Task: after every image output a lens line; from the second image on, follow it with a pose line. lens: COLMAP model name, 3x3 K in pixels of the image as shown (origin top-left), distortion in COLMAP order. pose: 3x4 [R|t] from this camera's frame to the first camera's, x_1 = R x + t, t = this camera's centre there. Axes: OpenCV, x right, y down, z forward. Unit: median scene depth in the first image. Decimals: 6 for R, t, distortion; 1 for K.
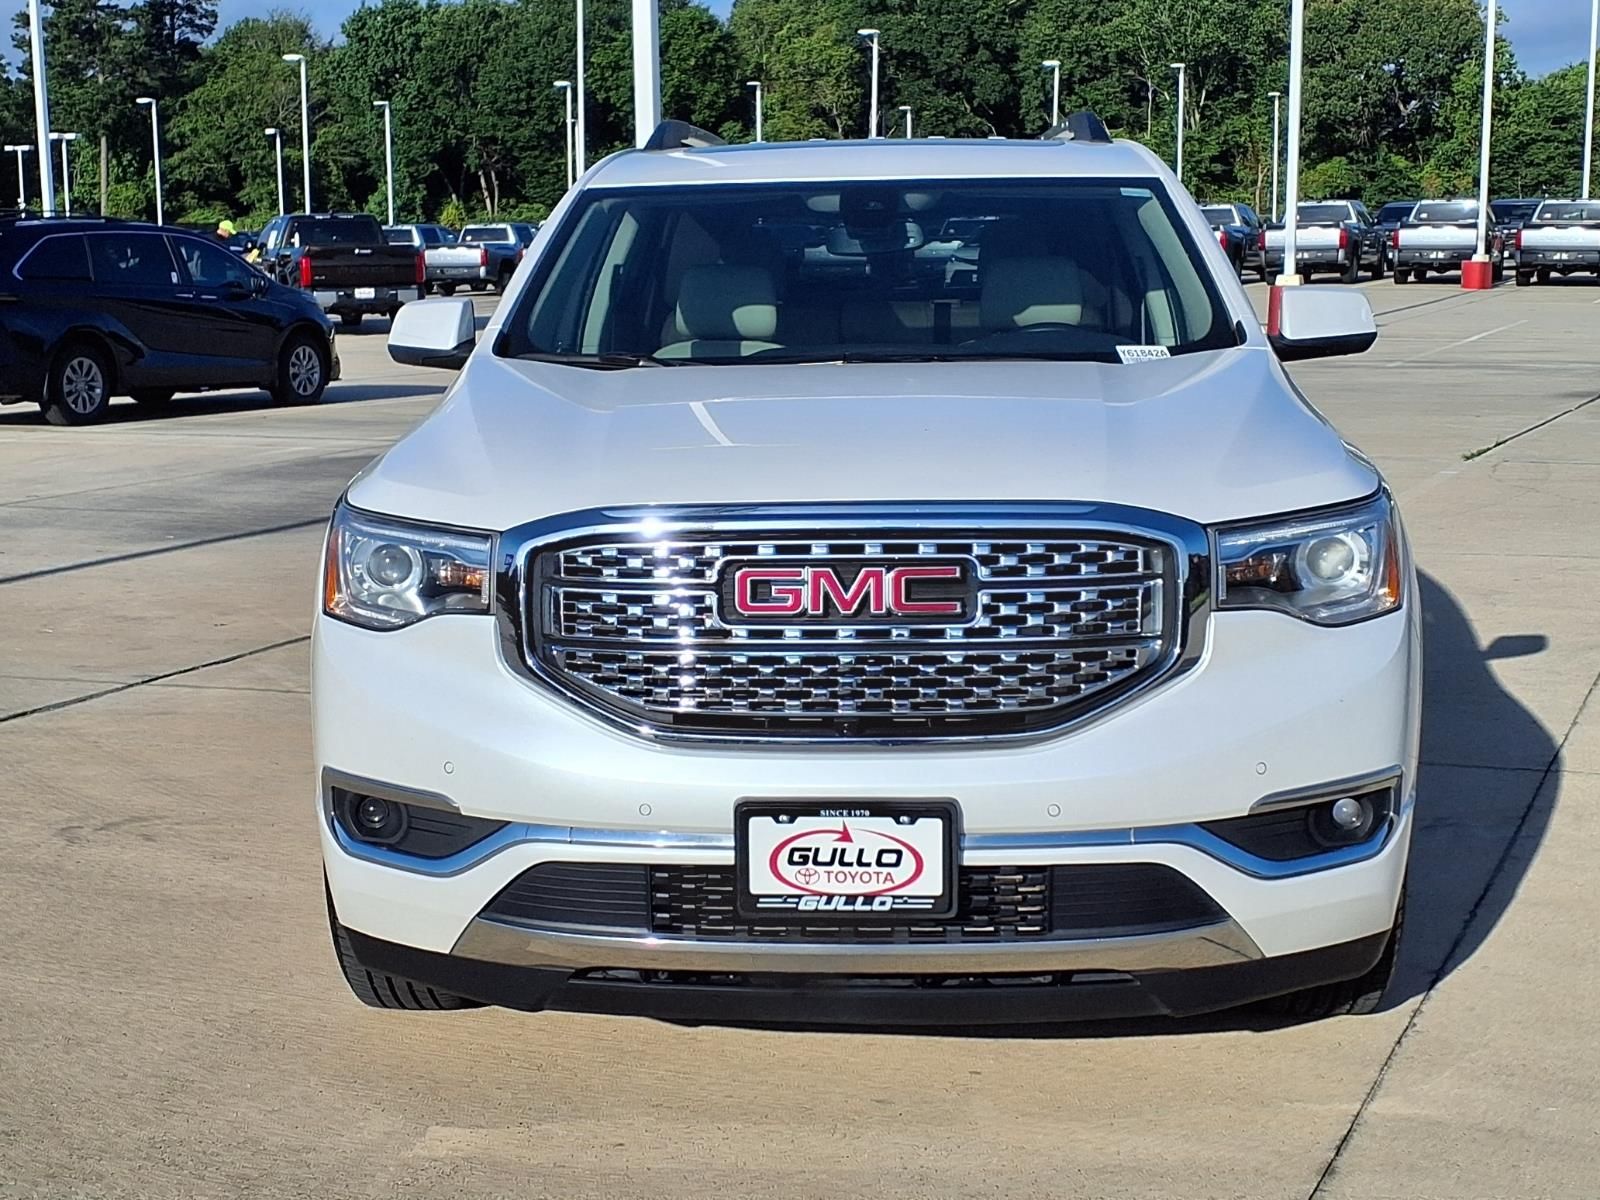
lens RADIAL K [[2424.4, 0, 800.0], [0, 2424.4, 600.0], [0, 0, 1]] dist [0.225445, -0.682998]
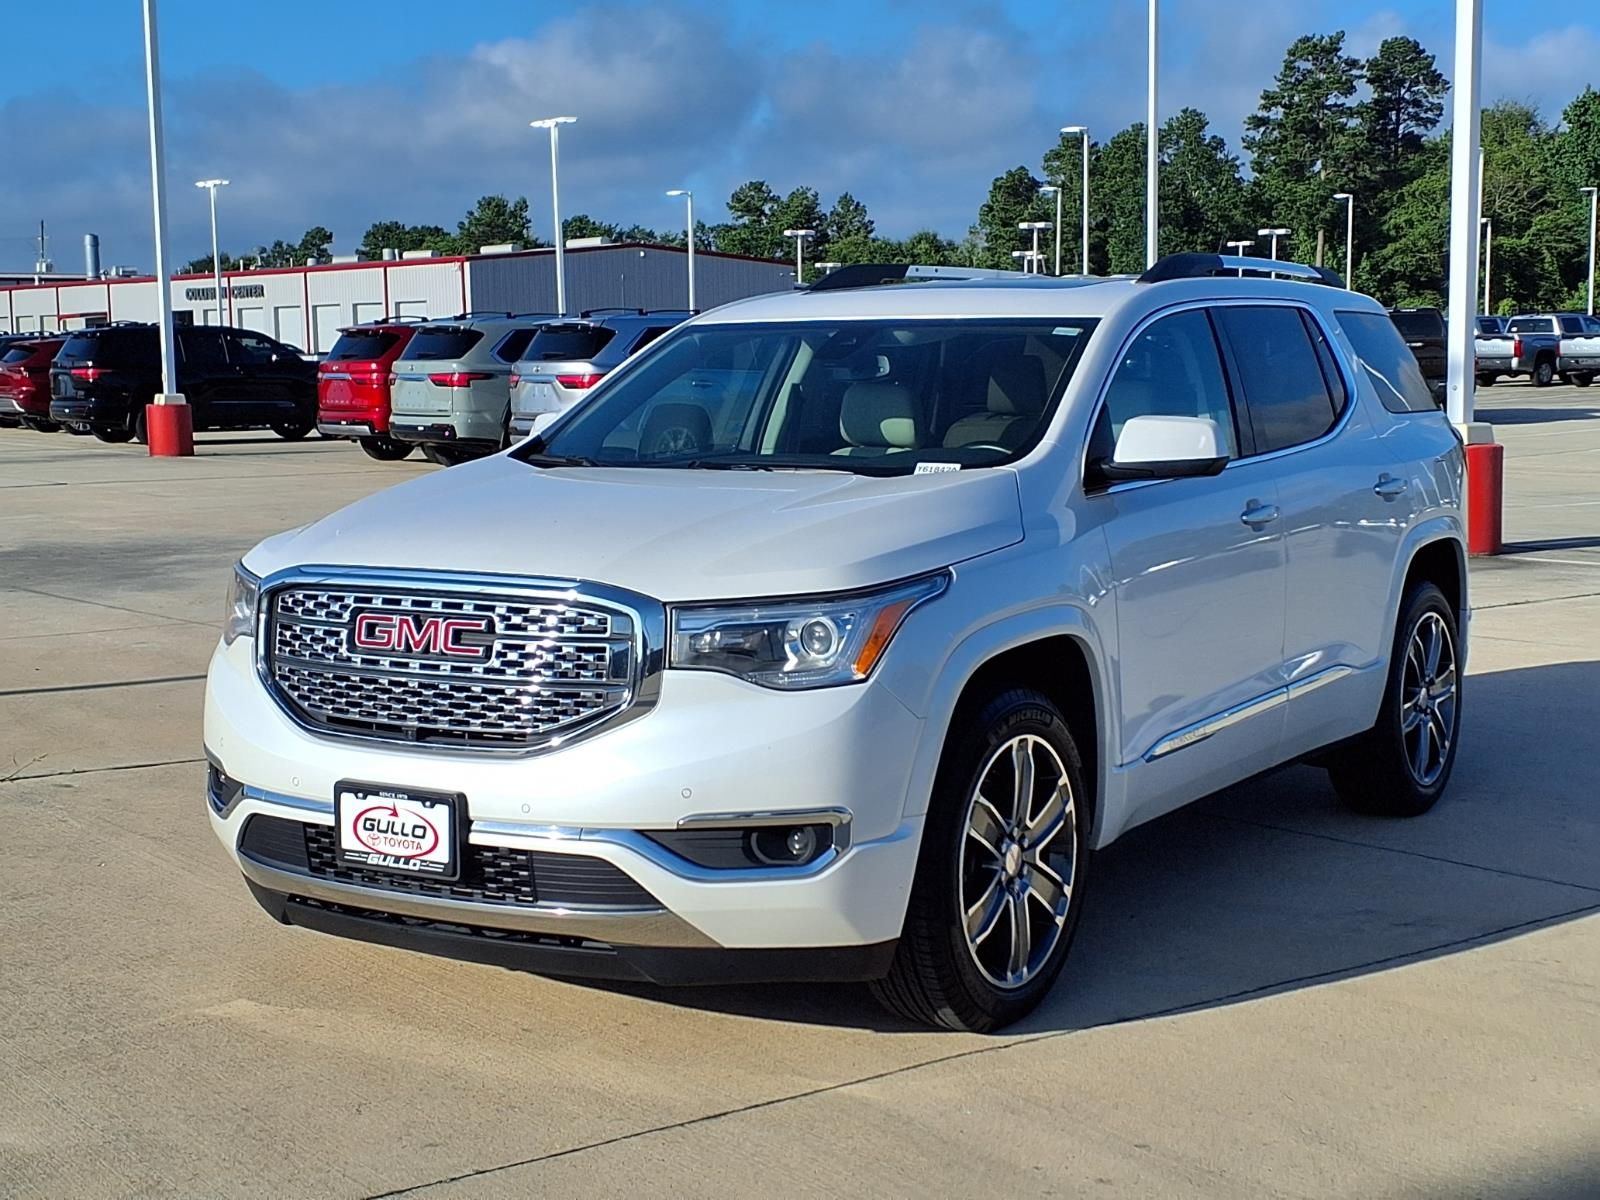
lens RADIAL K [[2424.4, 0, 800.0], [0, 2424.4, 600.0], [0, 0, 1]] dist [0.225445, -0.682998]
pose [[0.875984, 0.058288, -0.478805, 0.851852], [-0.074730, 0.997086, -0.015338, -0.017714], [0.476516, 0.049217, 0.877787, -0.101713]]
